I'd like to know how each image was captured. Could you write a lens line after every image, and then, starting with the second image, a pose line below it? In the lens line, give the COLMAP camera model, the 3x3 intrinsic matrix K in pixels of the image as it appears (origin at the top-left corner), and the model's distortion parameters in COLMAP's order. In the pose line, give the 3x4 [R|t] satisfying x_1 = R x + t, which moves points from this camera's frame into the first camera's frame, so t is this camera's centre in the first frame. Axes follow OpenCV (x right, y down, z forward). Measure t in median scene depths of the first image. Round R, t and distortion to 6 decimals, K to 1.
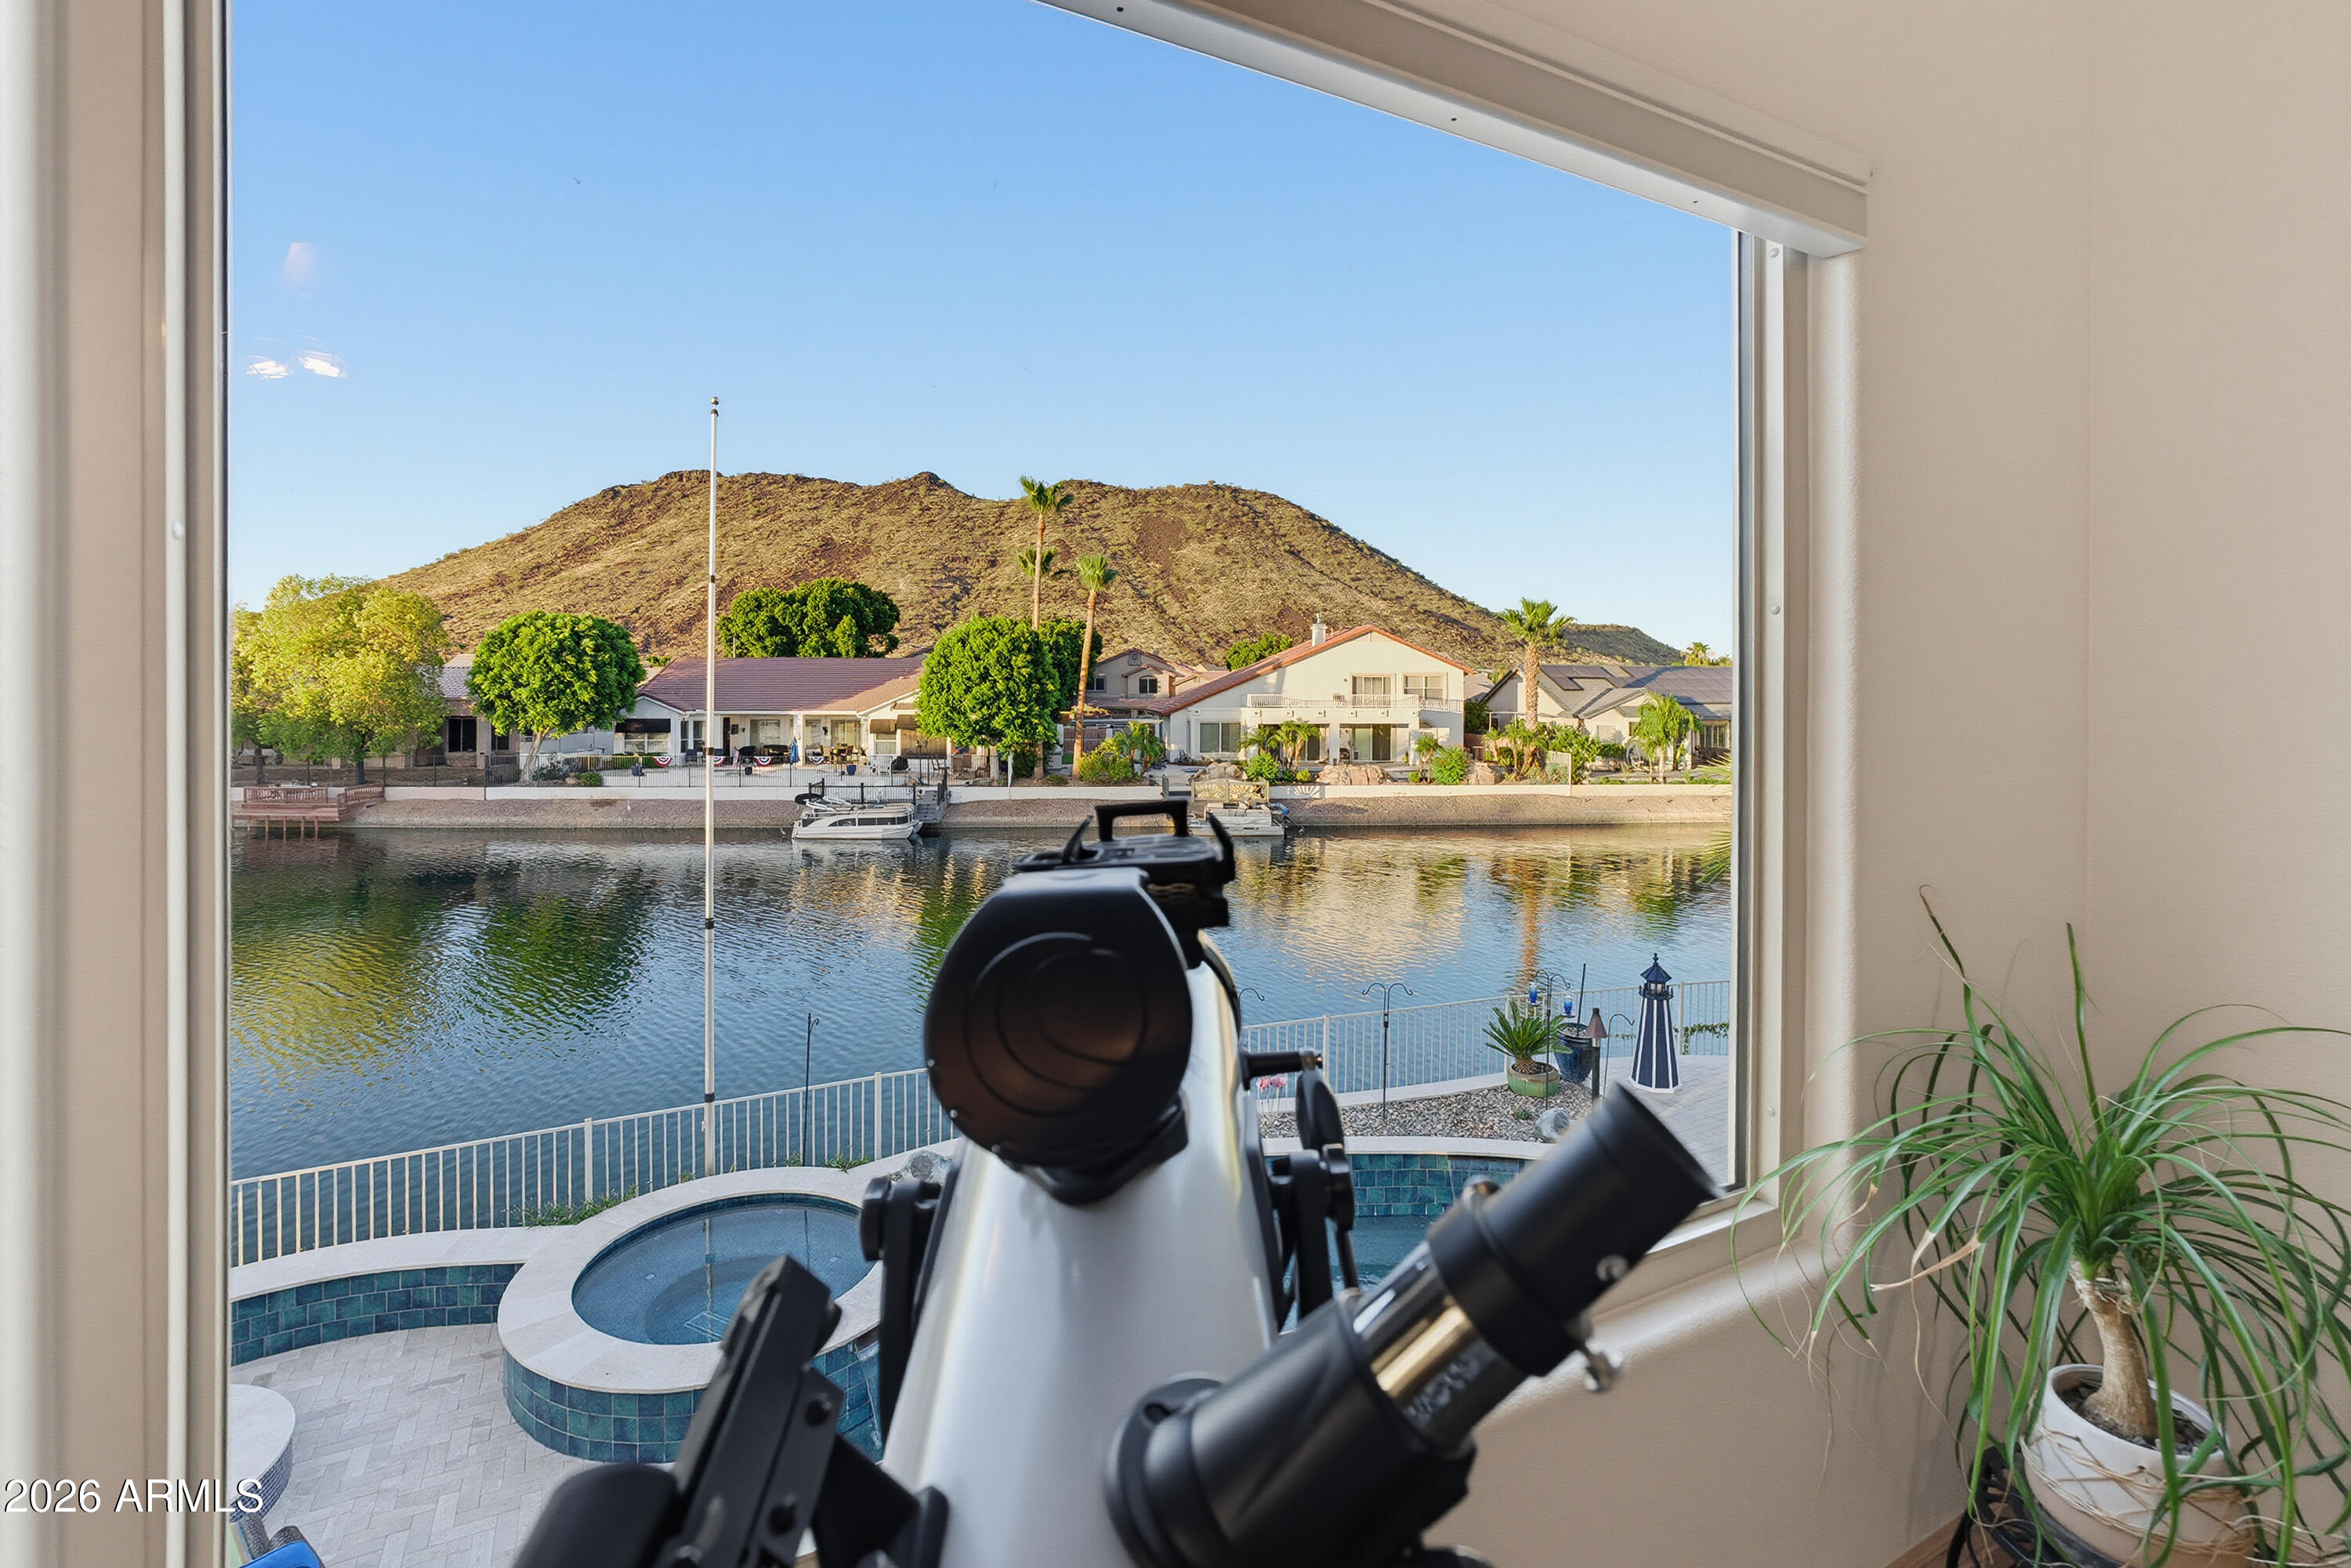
lens RADIAL K [[1075.3, 0, 1162.9], [0, 1075.3, 672.9], [0, 0, 1]] dist [-0.054833, 0.035360]
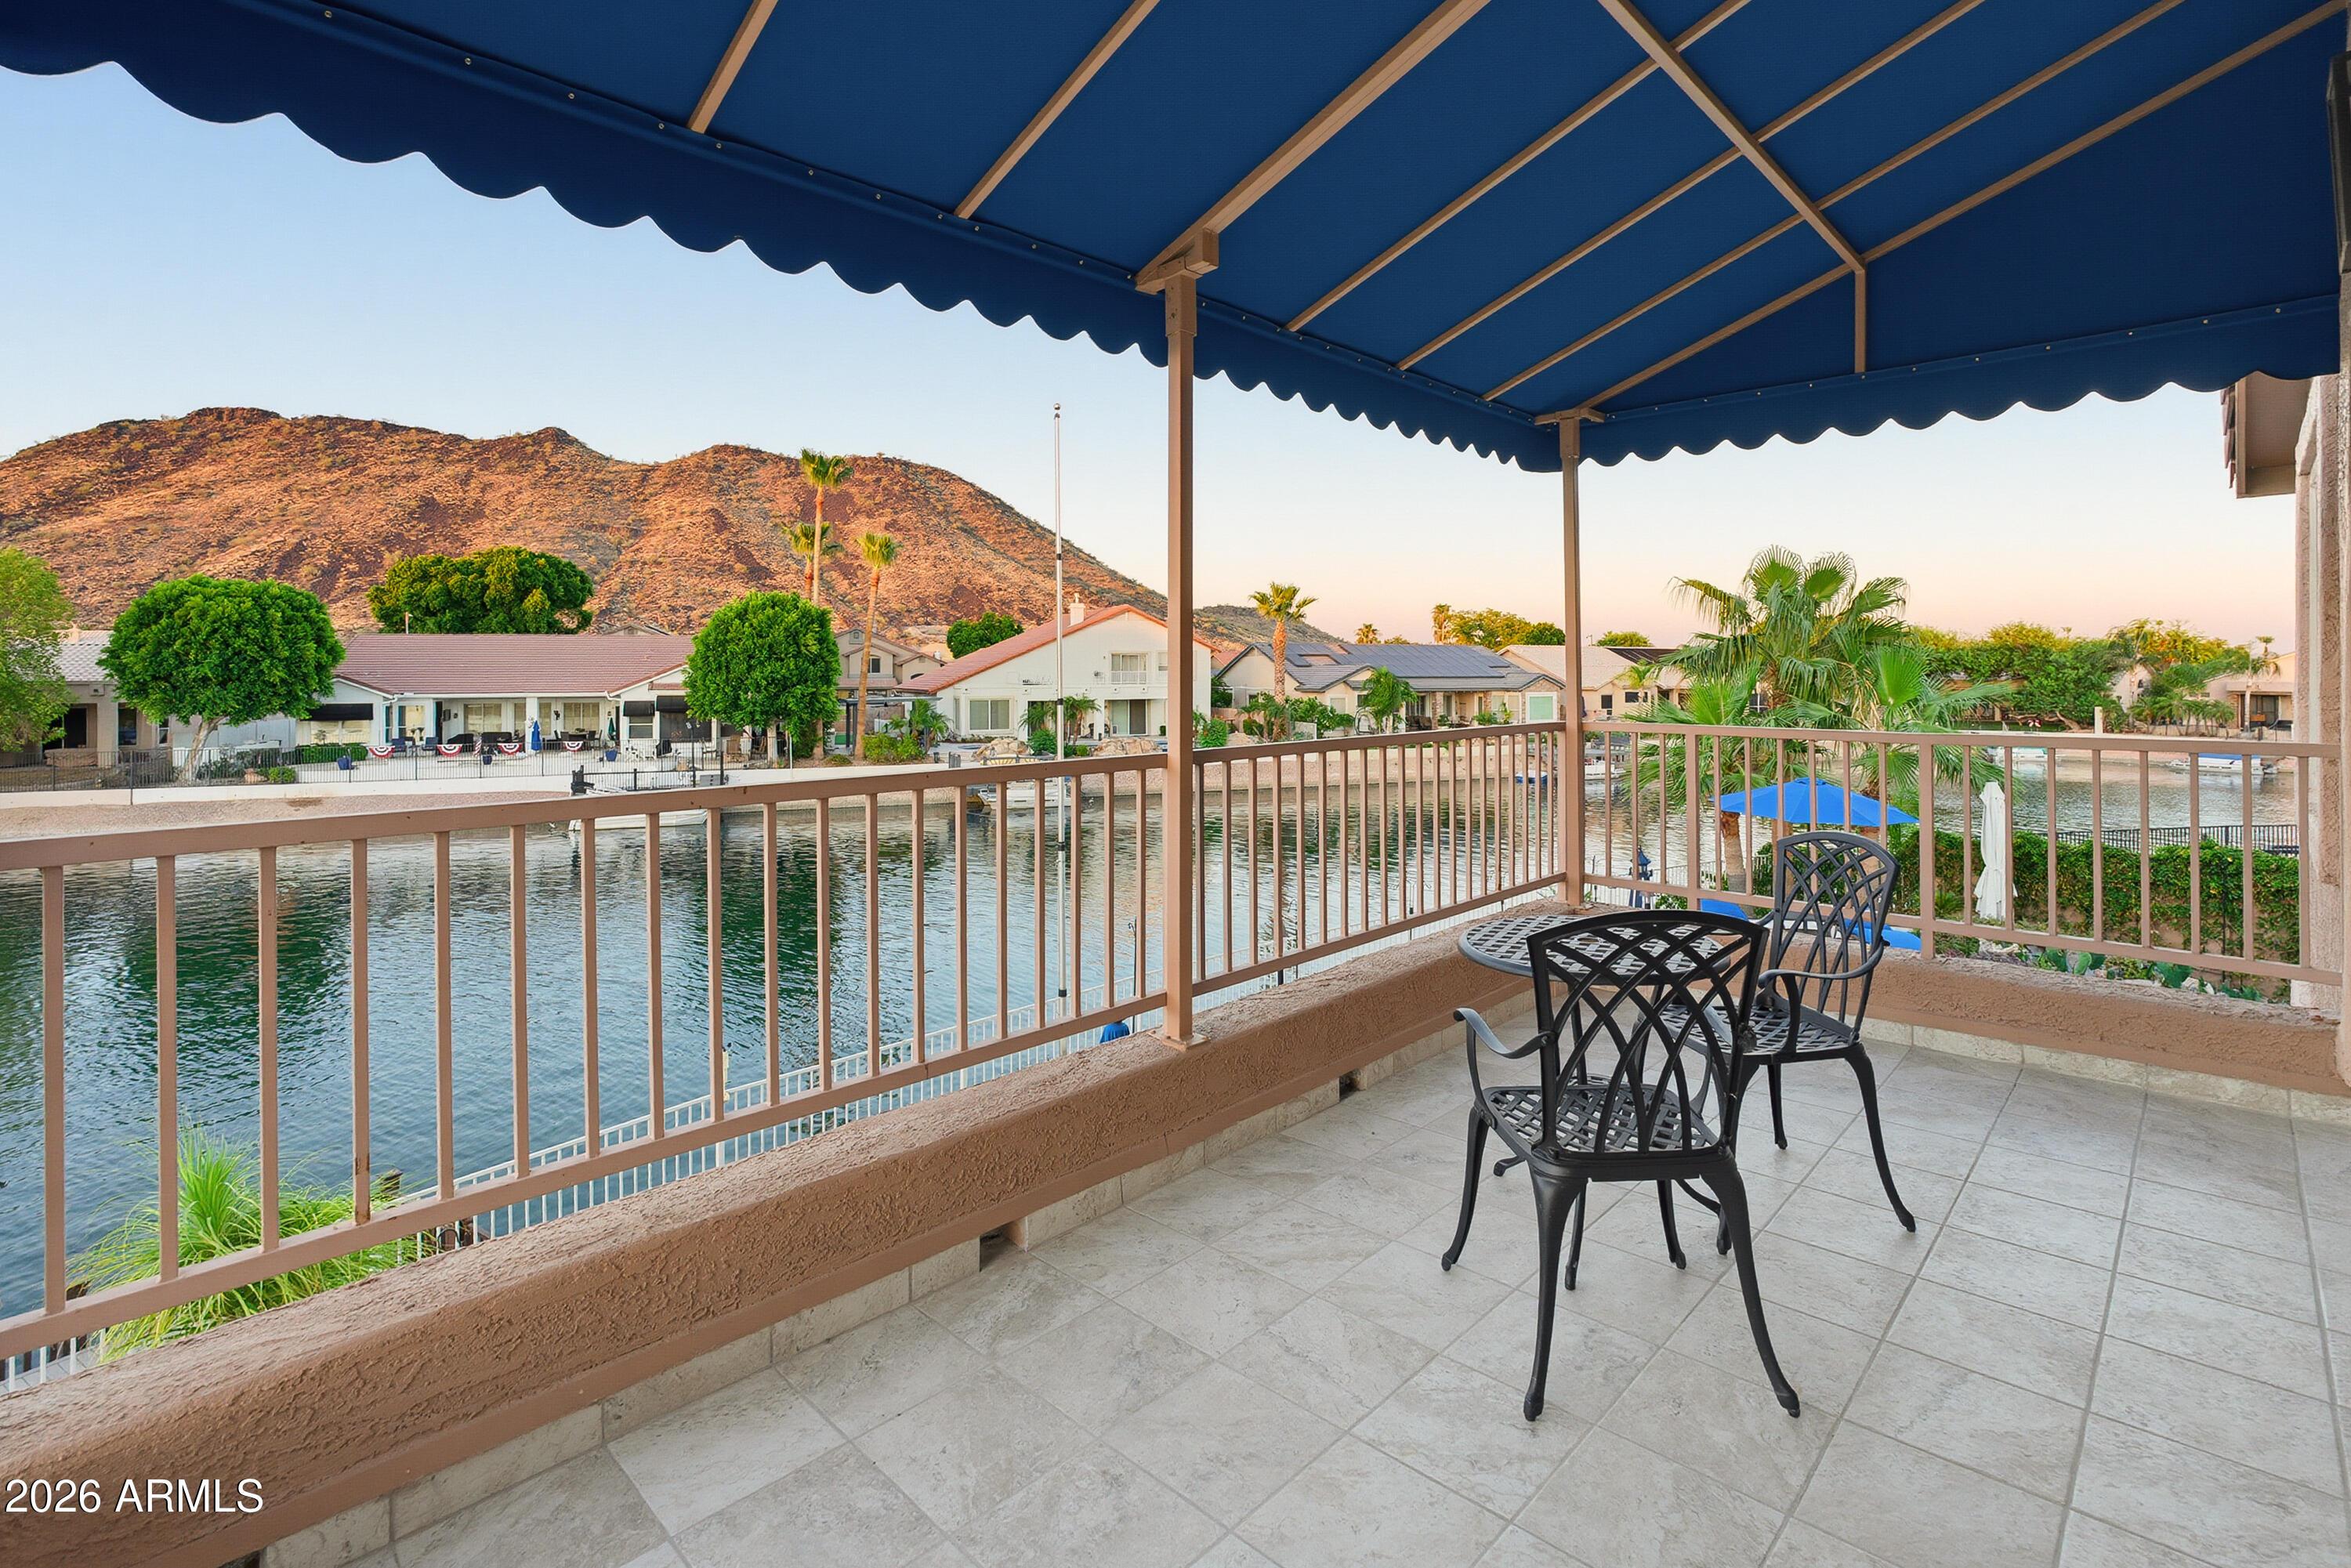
lens RADIAL K [[1084.1, 0, 1165.8], [0, 1084.1, 671.1], [0, 0, 1]] dist [-0.042167, 0.019789]
pose [[0.954140, -0.005923, 0.299301, -0.102032], [0.000968, 0.999860, 0.016702, 0.002538], [-0.299358, -0.015647, 0.954013, -0.026198]]
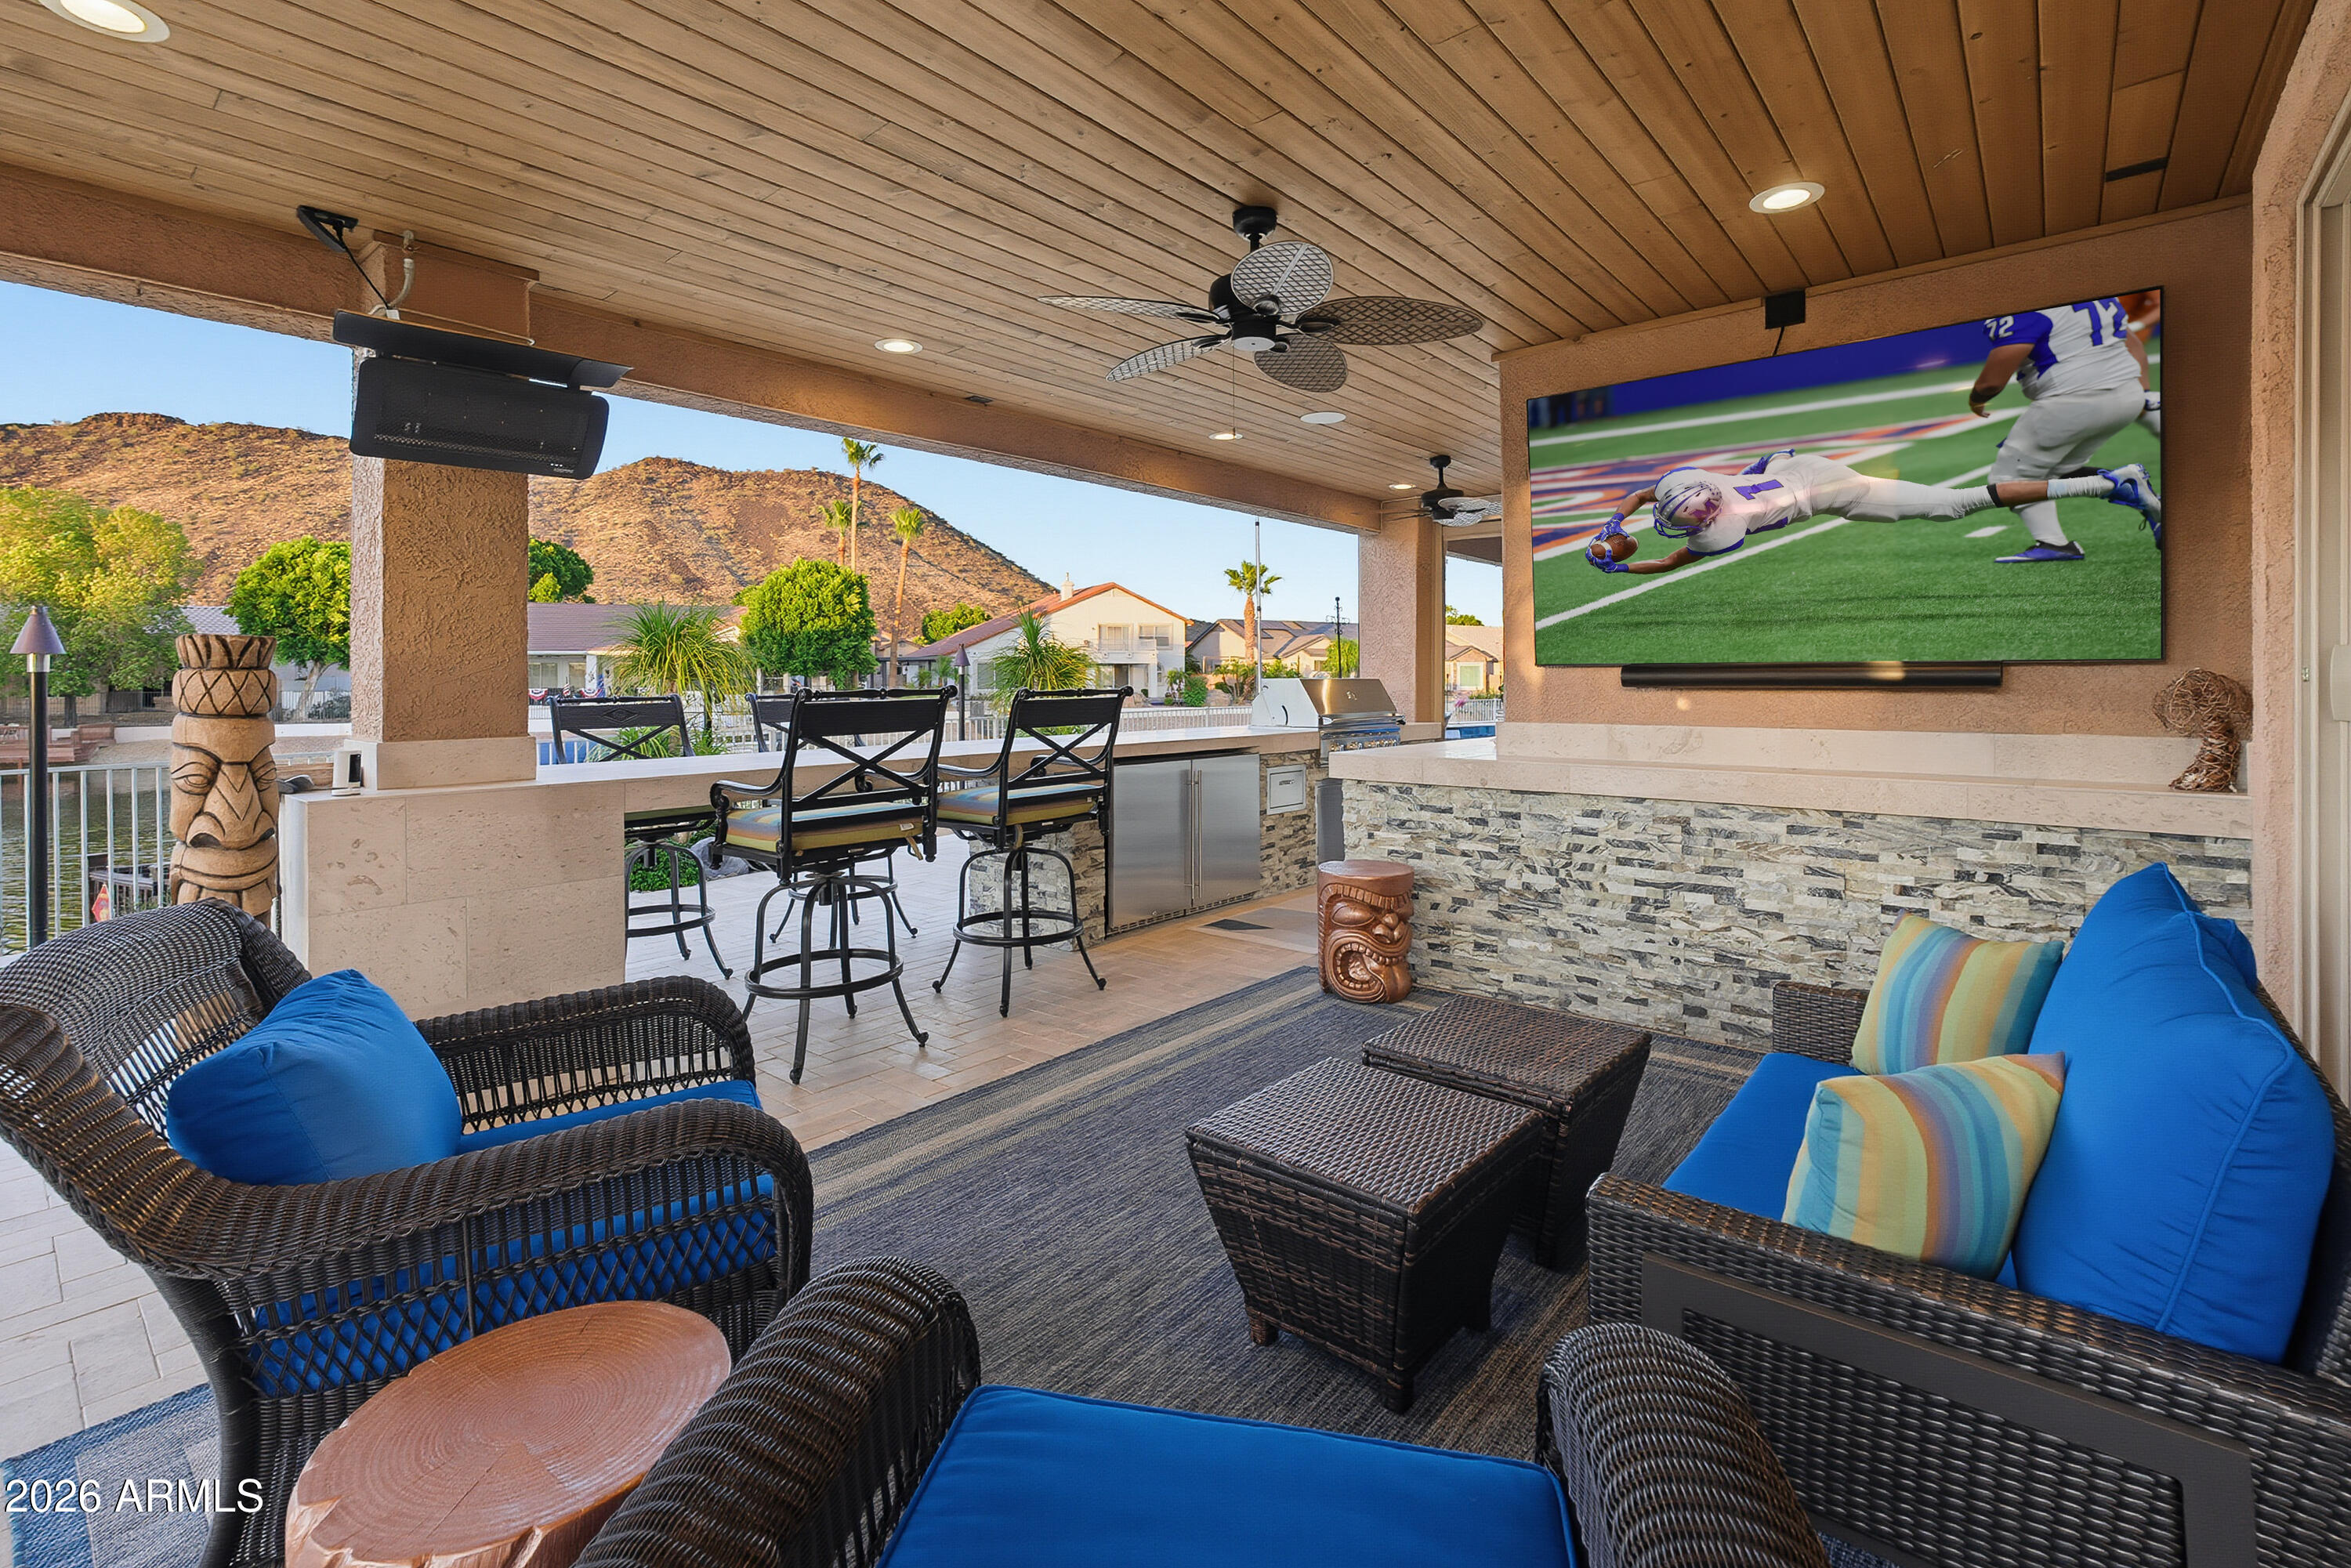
lens RADIAL K [[1058.3, 0, 1159.2], [0, 1058.3, 657.8], [0, 0, 1]] dist [-0.025273, 0.015859]
pose [[0.934933, -0.004967, 0.354788, -0.198188], [0.007072, 0.999964, -0.004637, 0.051913], [-0.354753, 0.006844, 0.934935, -0.121548]]
